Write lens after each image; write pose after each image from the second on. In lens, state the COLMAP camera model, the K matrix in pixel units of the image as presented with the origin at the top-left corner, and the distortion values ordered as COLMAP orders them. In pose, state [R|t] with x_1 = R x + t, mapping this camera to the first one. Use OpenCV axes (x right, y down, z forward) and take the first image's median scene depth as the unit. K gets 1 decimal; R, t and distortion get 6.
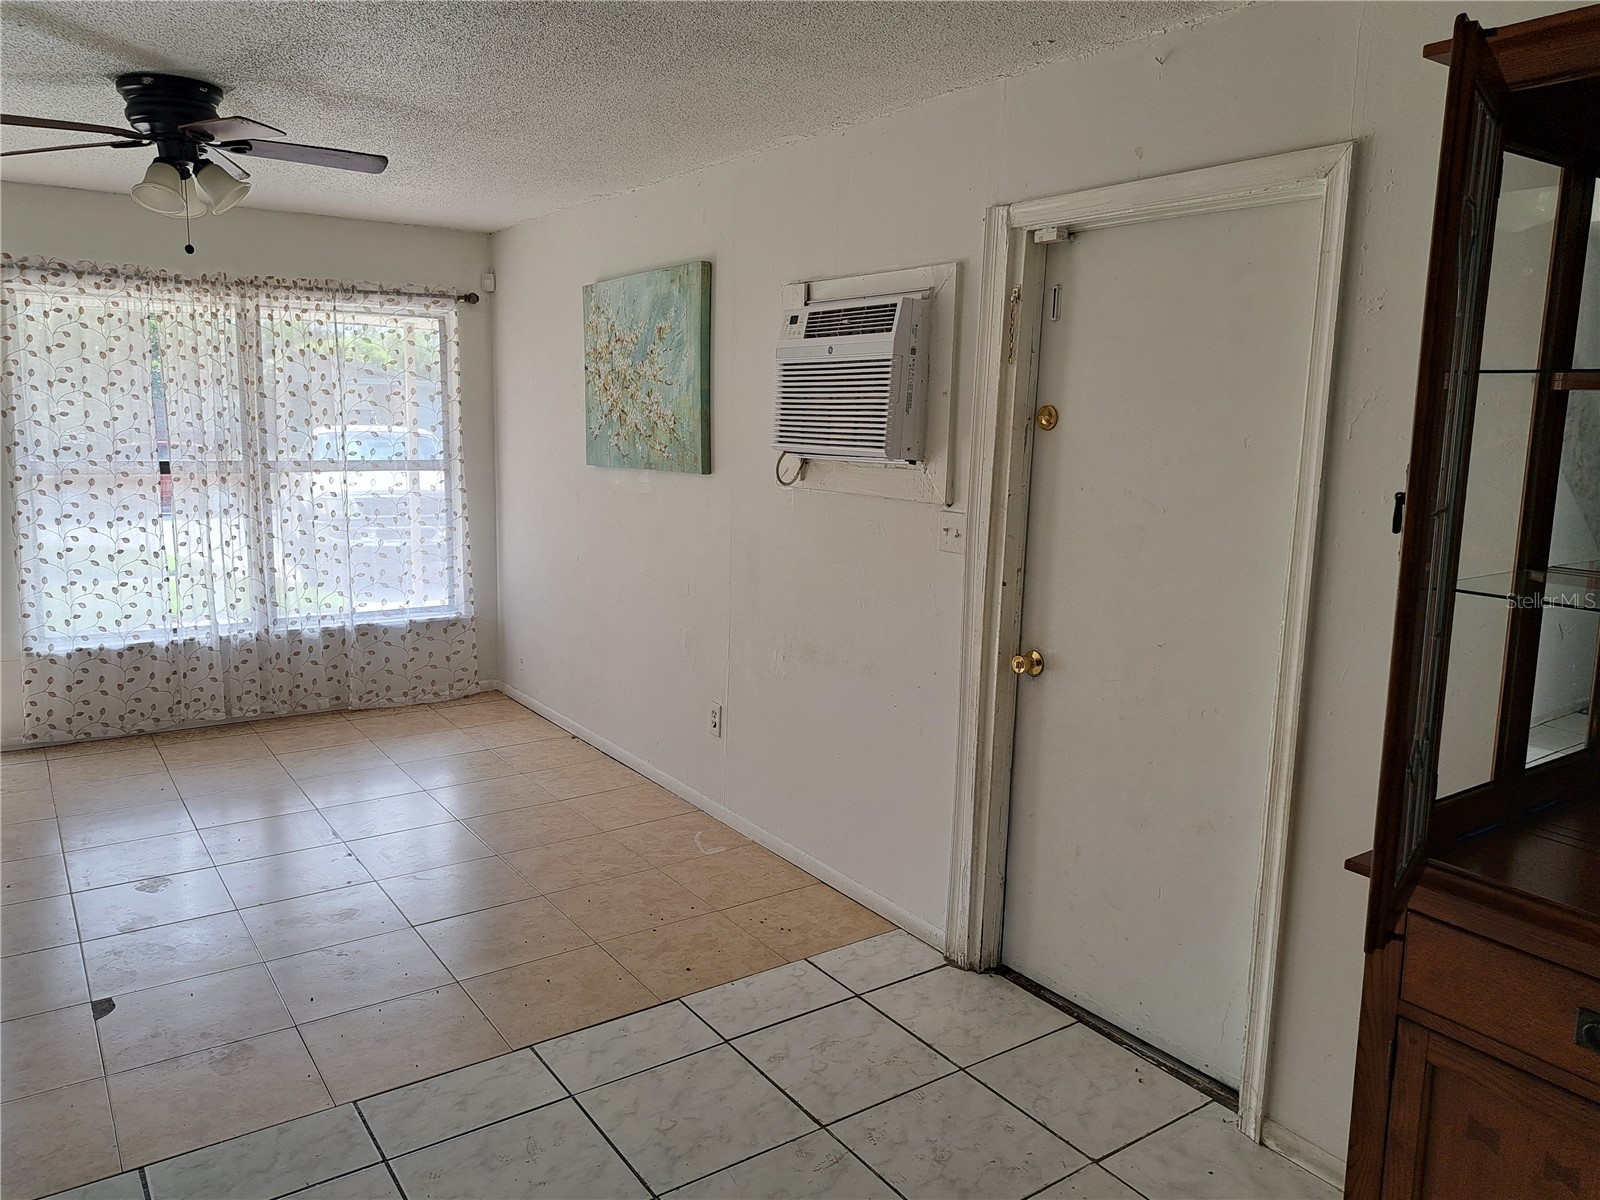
lens RADIAL K [[1158.9, 0, 802.0], [0, 1158.9, 598.8], [0, 0, 1]] dist [0.002571, -0.005028]
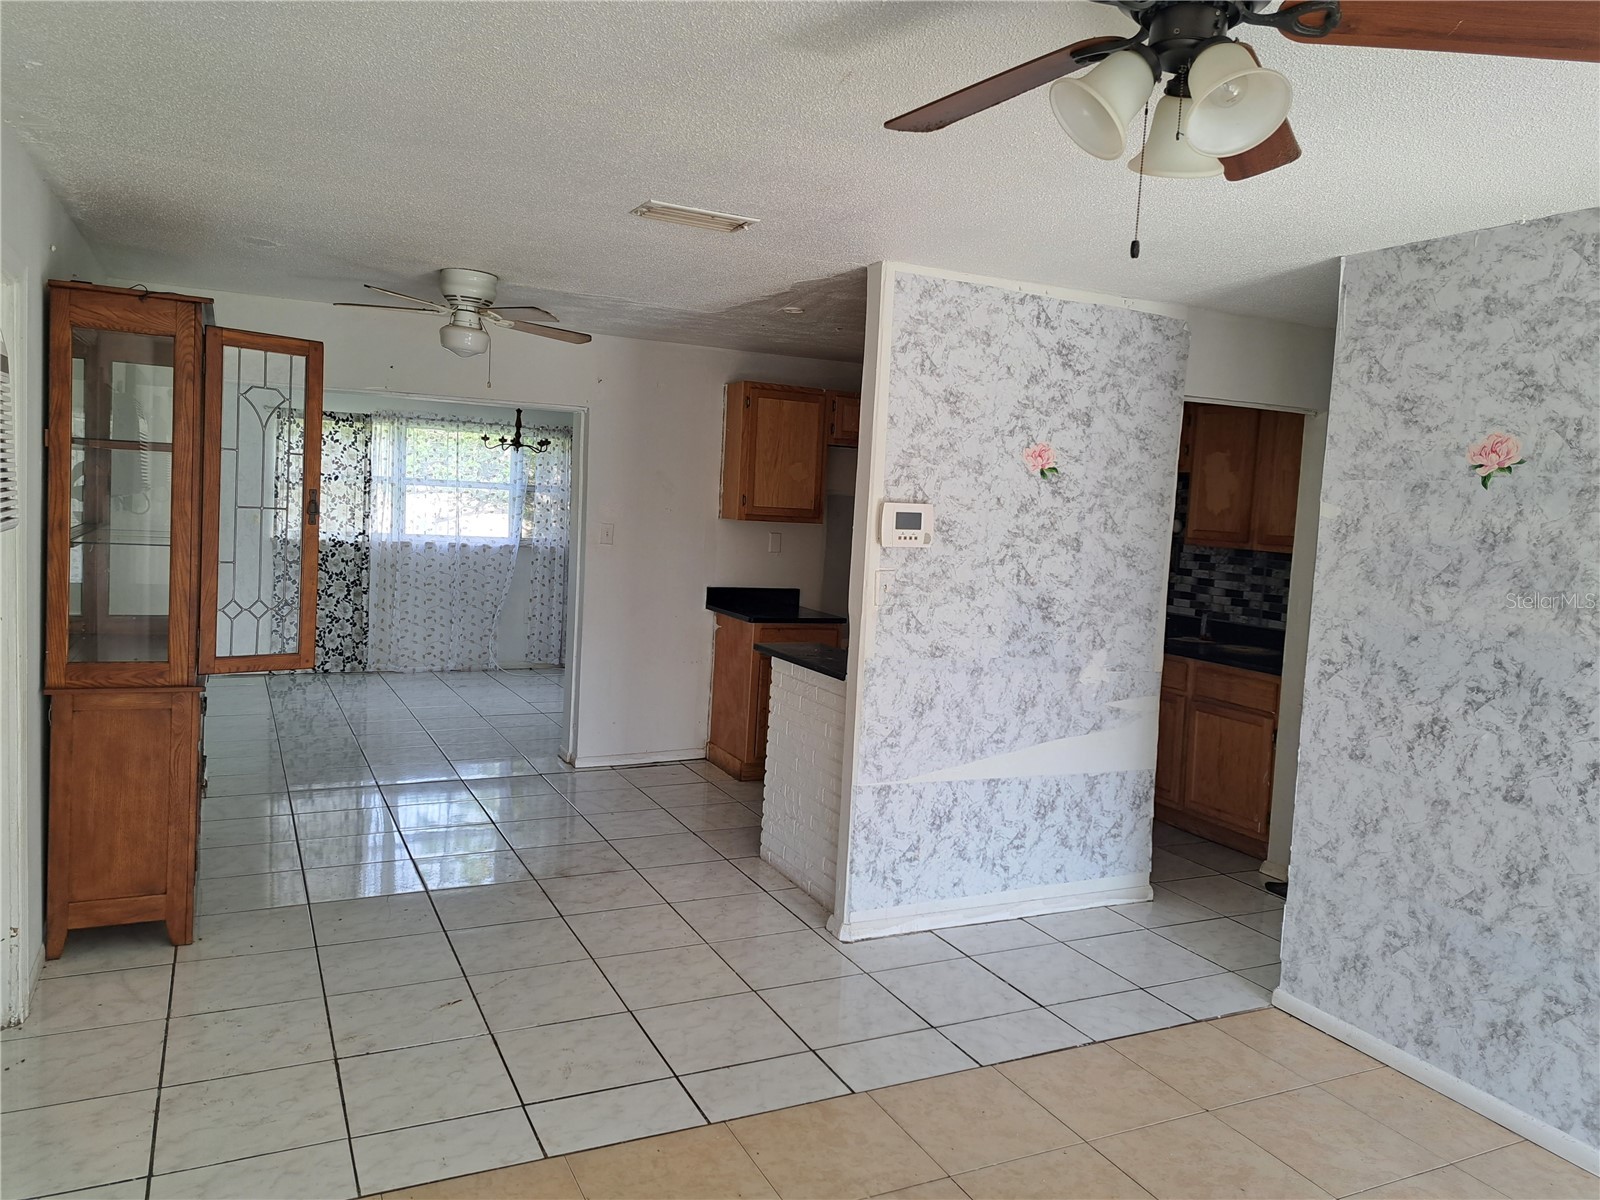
lens RADIAL K [[1158.9, 0, 803.9], [0, 1158.9, 600.3], [0, 0, 1]] dist [0.002571, -0.005028]
pose [[-0.986344, -0.095473, 0.134203, -0.535426], [-0.060416, 0.967777, 0.244453, -0.315711], [-0.153217, 0.233007, -0.960329, 1.801031]]
